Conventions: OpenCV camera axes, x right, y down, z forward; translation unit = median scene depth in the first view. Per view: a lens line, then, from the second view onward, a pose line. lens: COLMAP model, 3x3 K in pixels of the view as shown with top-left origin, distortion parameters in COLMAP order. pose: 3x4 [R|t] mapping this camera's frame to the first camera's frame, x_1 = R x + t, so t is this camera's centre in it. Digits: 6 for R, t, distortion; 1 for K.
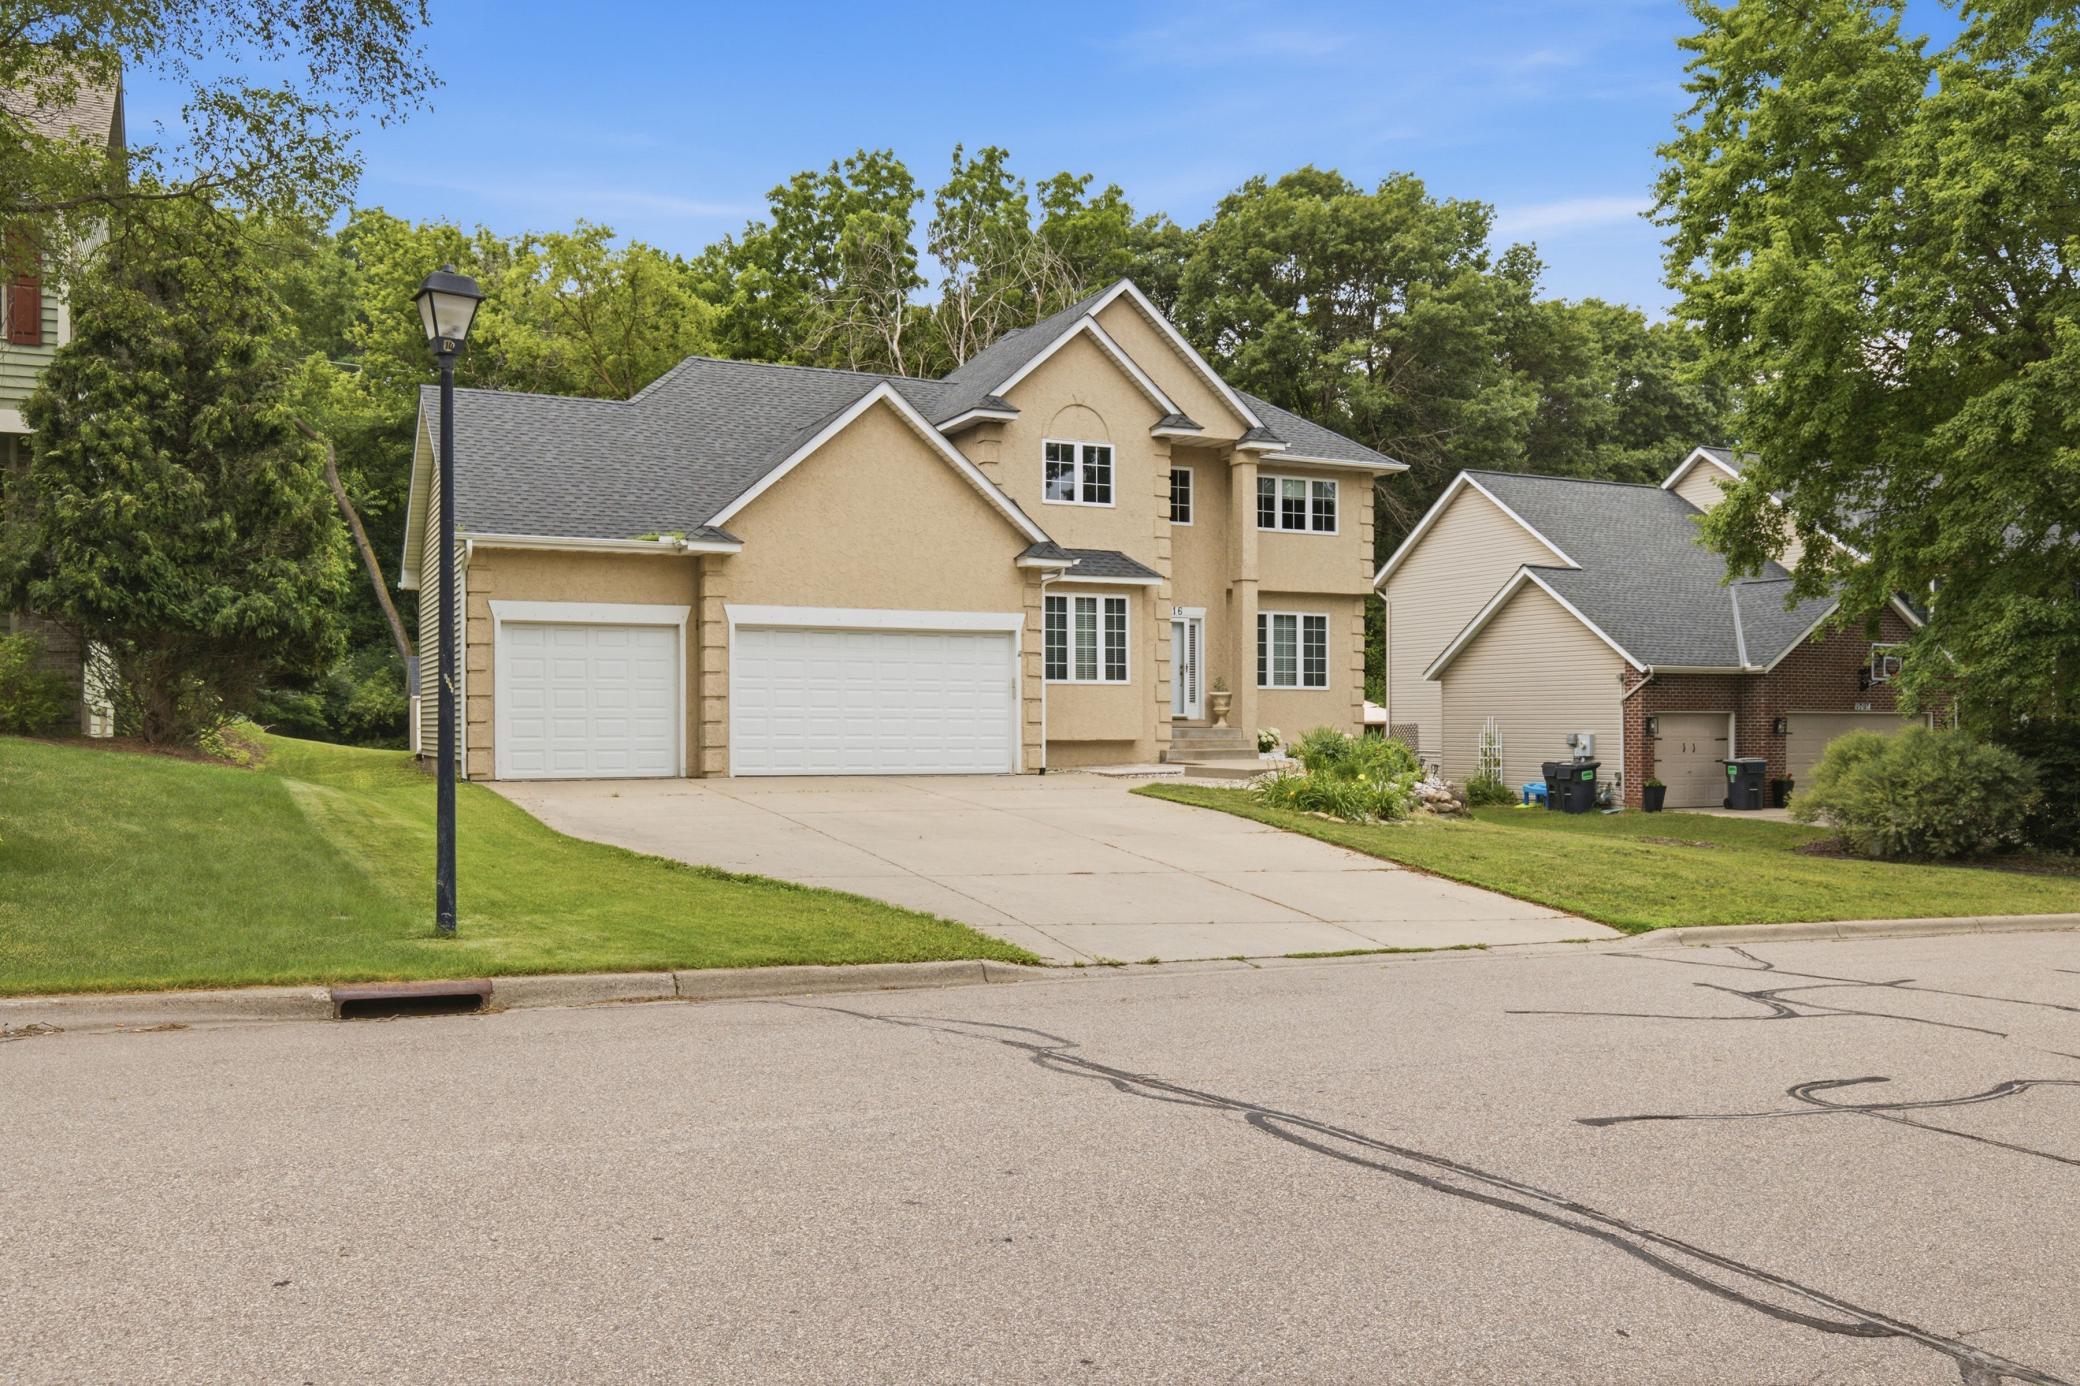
lens RADIAL K [[1705.1, 0, 1042.8], [0, 1705.1, 753.2], [0, 0, 1]] dist [0.005640, 0.003867]
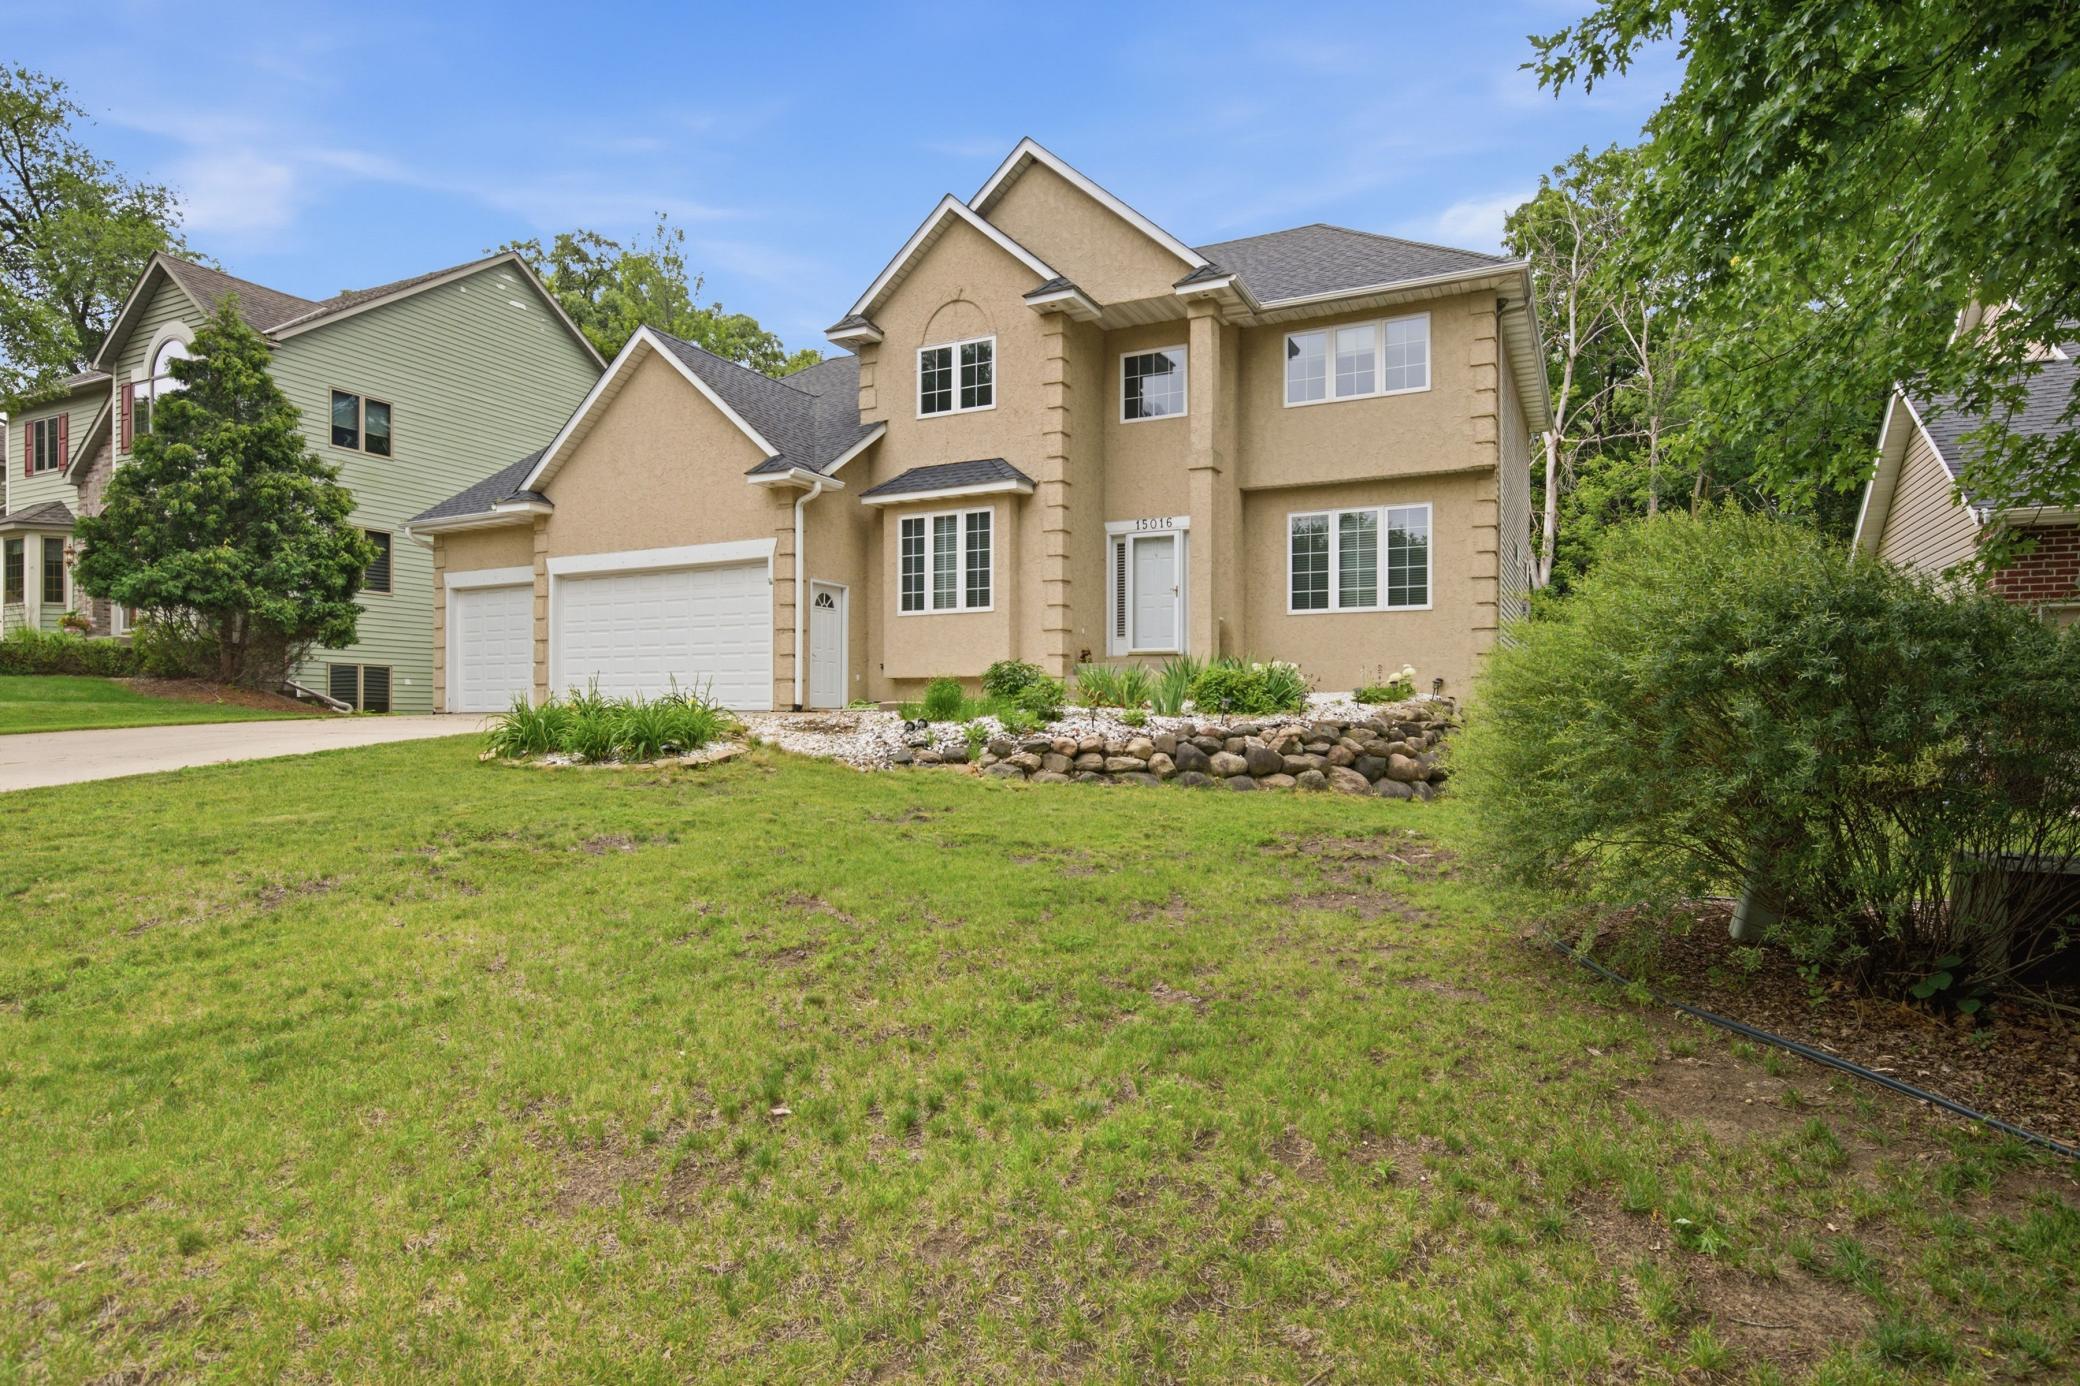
lens RADIAL K [[1132.1, 0, 1048.7], [0, 1132.1, 729.1], [0, 0, 1]] dist [-0.002016, 0.000270]
pose [[0.616633, 0.007678, -0.787213, 0.515869], [-0.014345, 0.999896, -0.001484, 0.018938], [0.787120, 0.012208, 0.616679, 0.676164]]
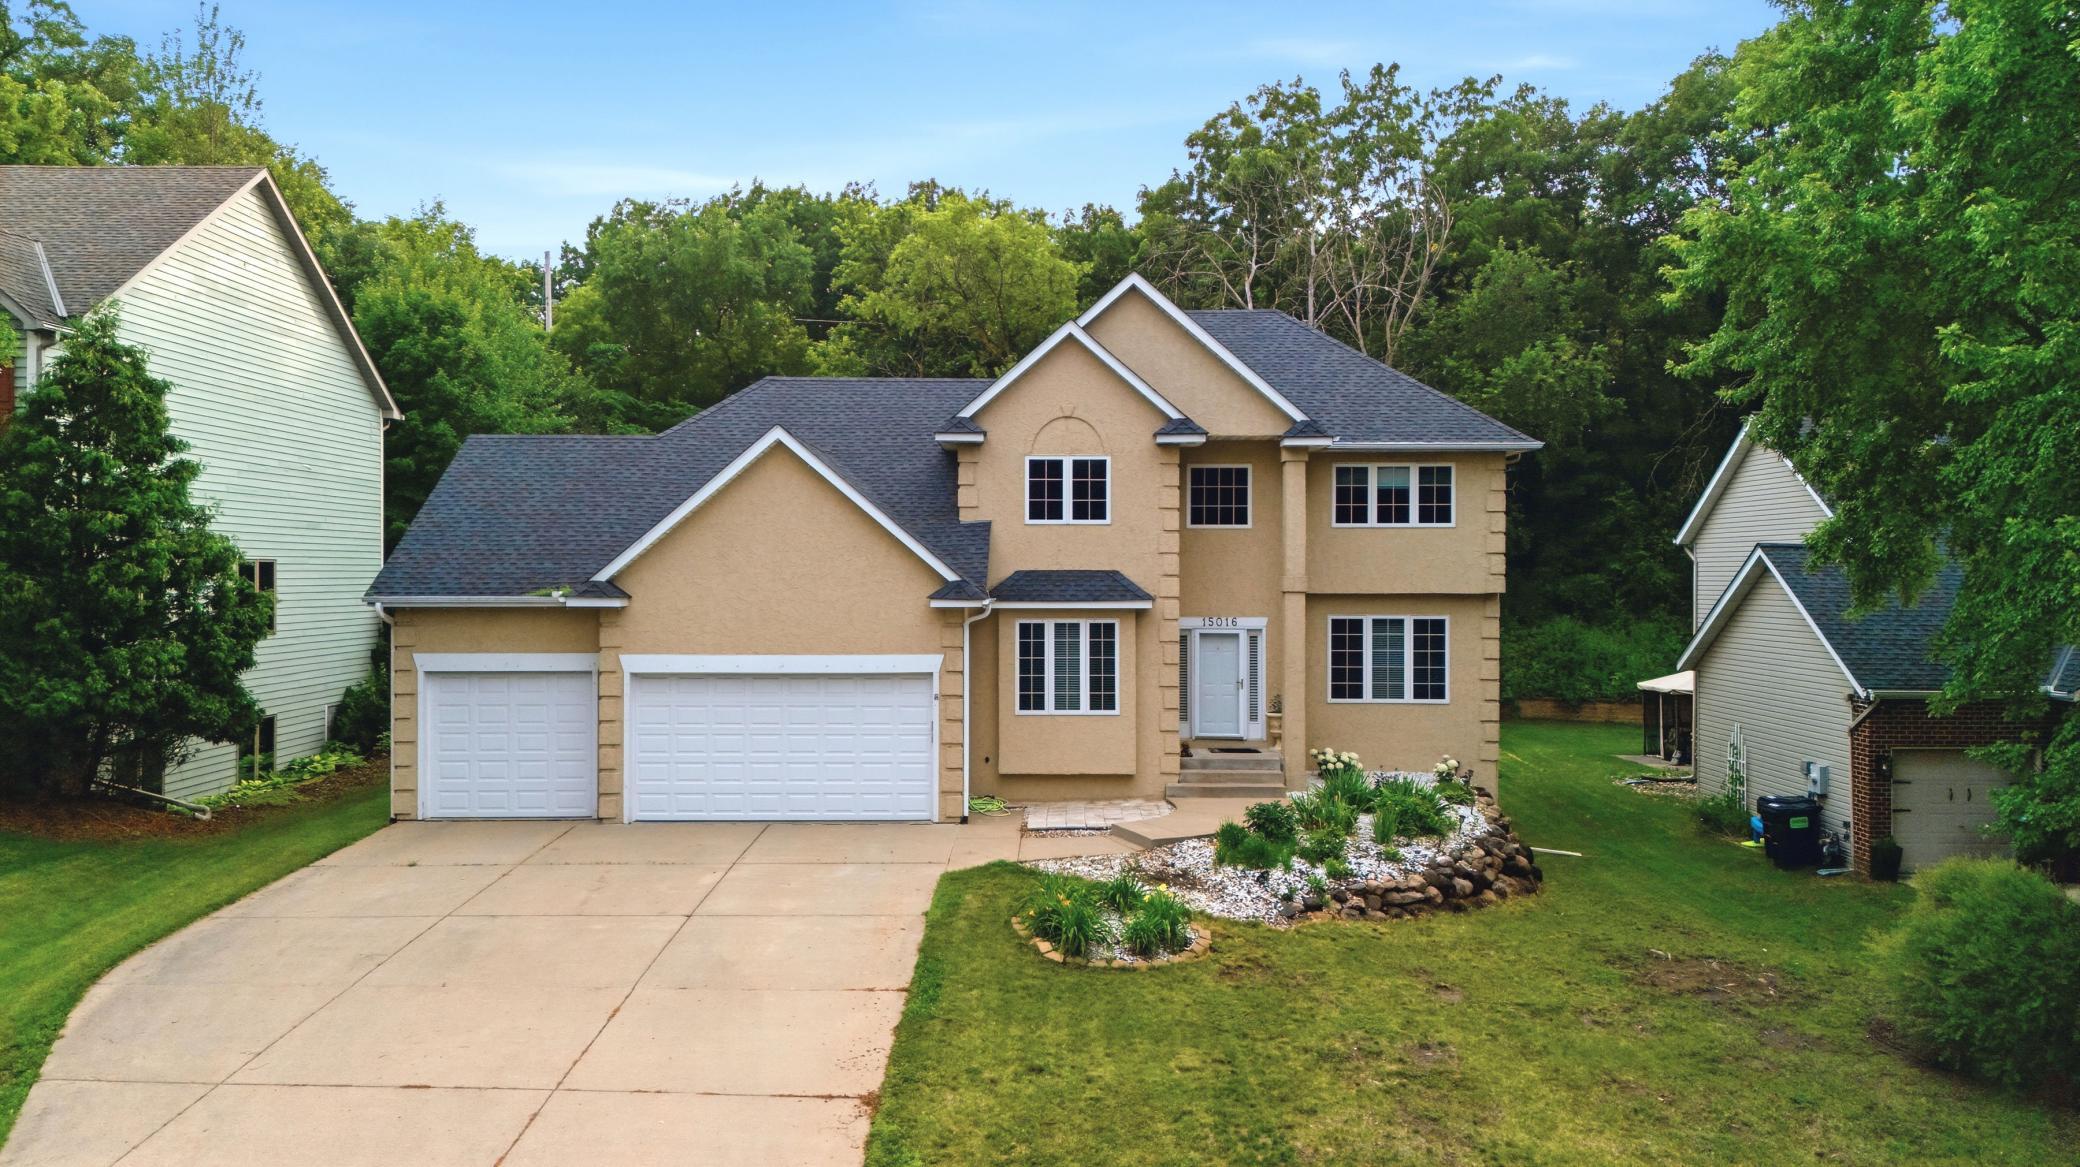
lens RADIAL K [[1532.5, 0, 1040.6], [0, 1532.5, 594.6], [0, 0, 1]] dist [0.123842, -0.156876]
pose [[0.899499, 0.009927, -0.436810, 0.377776], [-0.009009, 0.999951, 0.004173, -0.109423], [0.436830, 0.000182, 0.899544, 0.231366]]
